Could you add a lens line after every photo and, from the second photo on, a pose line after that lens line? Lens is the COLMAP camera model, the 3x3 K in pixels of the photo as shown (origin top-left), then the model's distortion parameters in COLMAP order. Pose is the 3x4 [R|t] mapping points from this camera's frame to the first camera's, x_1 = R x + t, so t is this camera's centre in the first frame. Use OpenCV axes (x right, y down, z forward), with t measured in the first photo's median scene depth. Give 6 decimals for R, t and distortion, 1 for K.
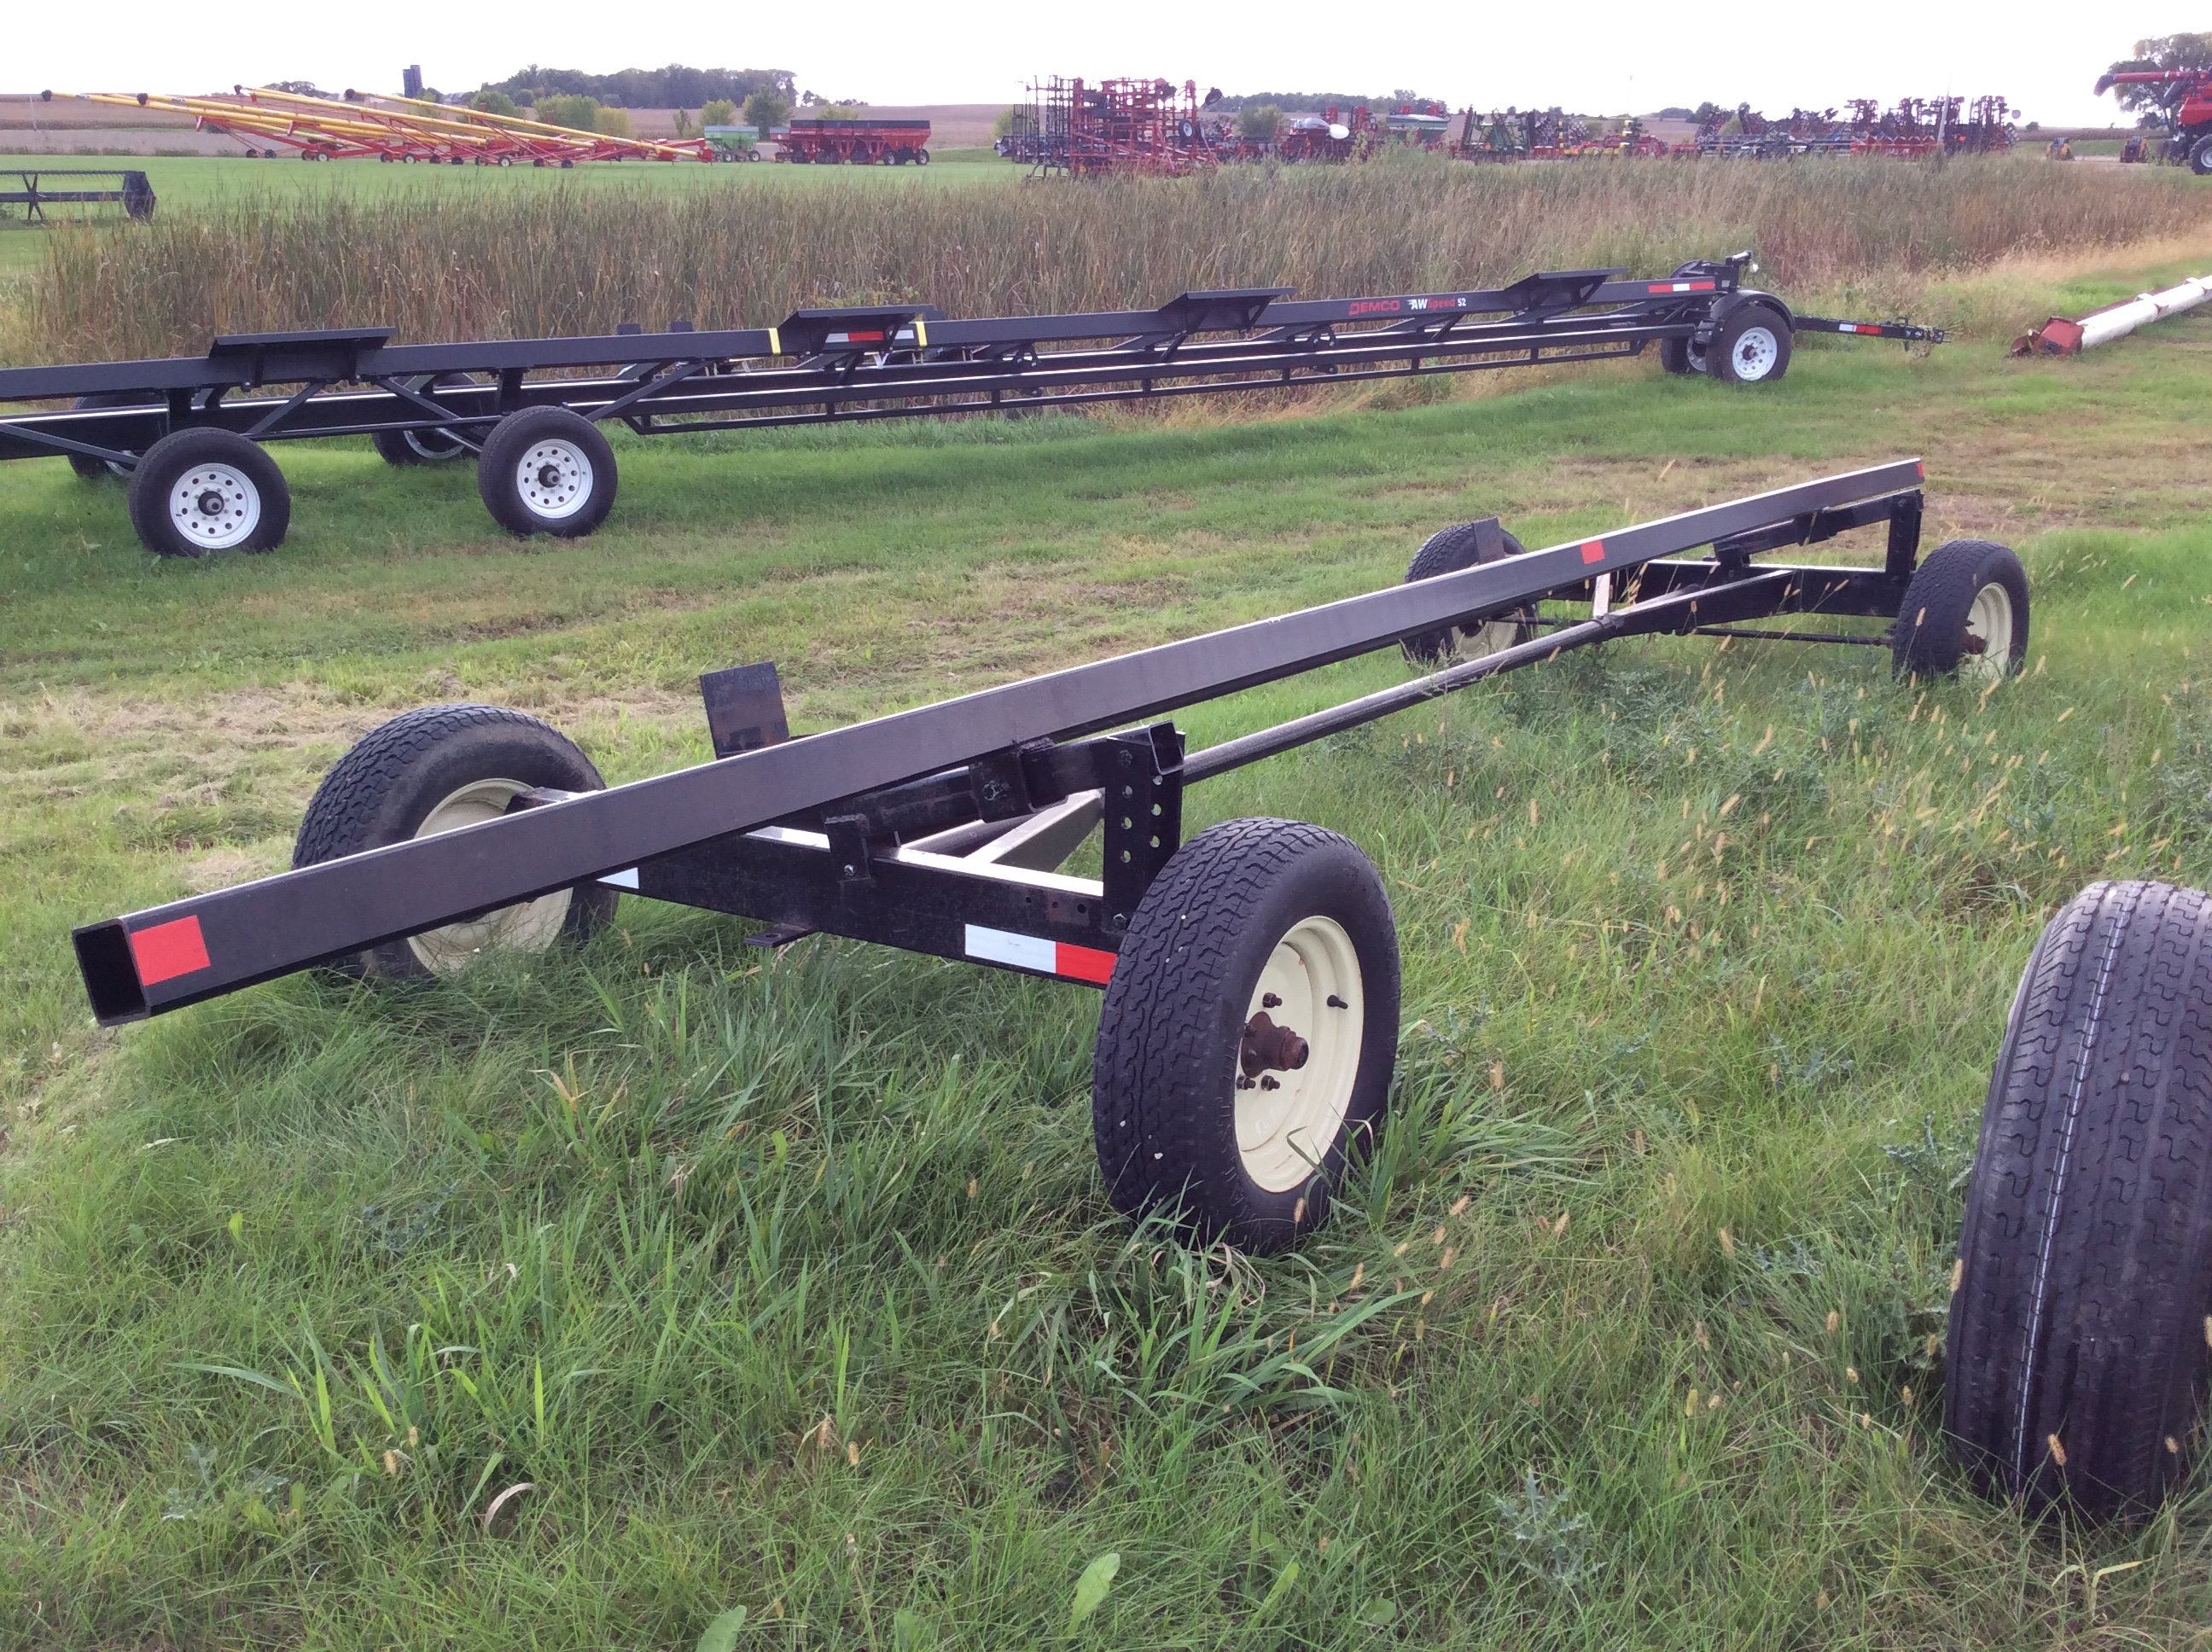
lens RADIAL K [[2090.6, 0, 1101.4], [0, 2090.6, 892.9], [0, 0, 1]] dist [0.097547, -0.170533]
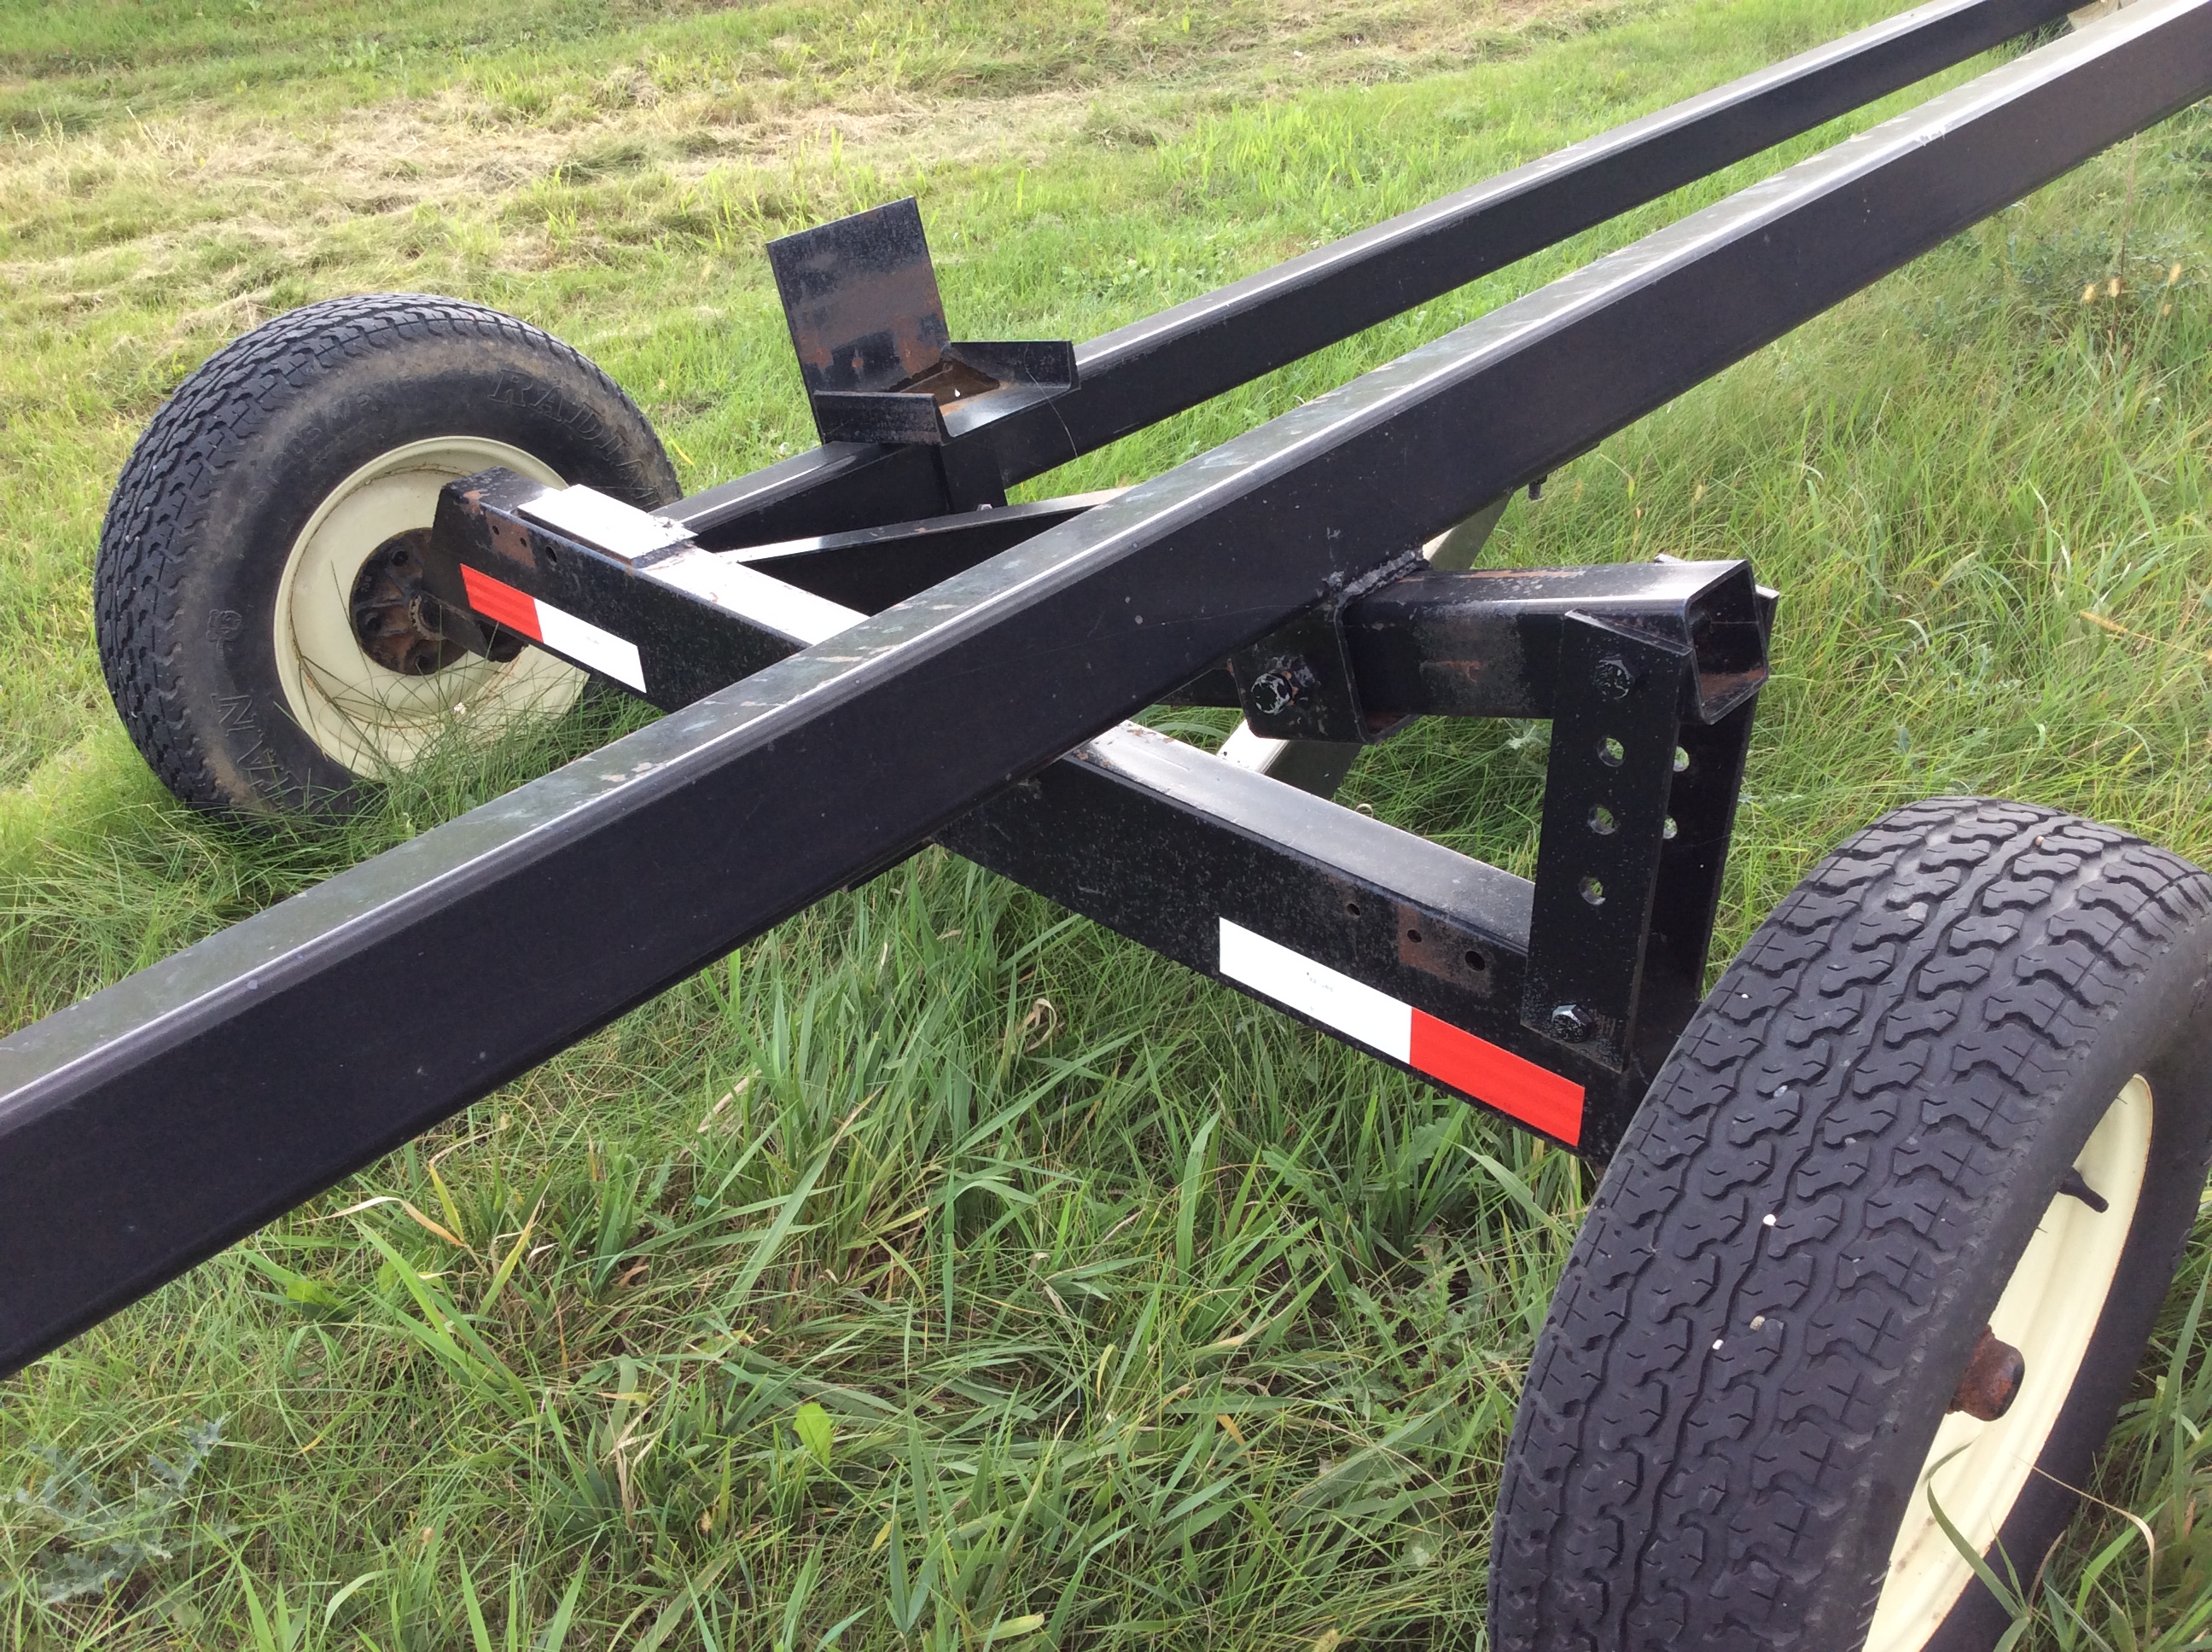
lens RADIAL K [[2090.6, 0, 1101.4], [0, 2090.6, 892.9], [0, 0, 1]] dist [0.097547, -0.170533]
pose [[0.985118, 0.040553, -0.167027, -0.005629], [0.012431, 0.952413, 0.304558, -0.055627], [0.171430, -0.302102, 0.937735, 0.236633]]
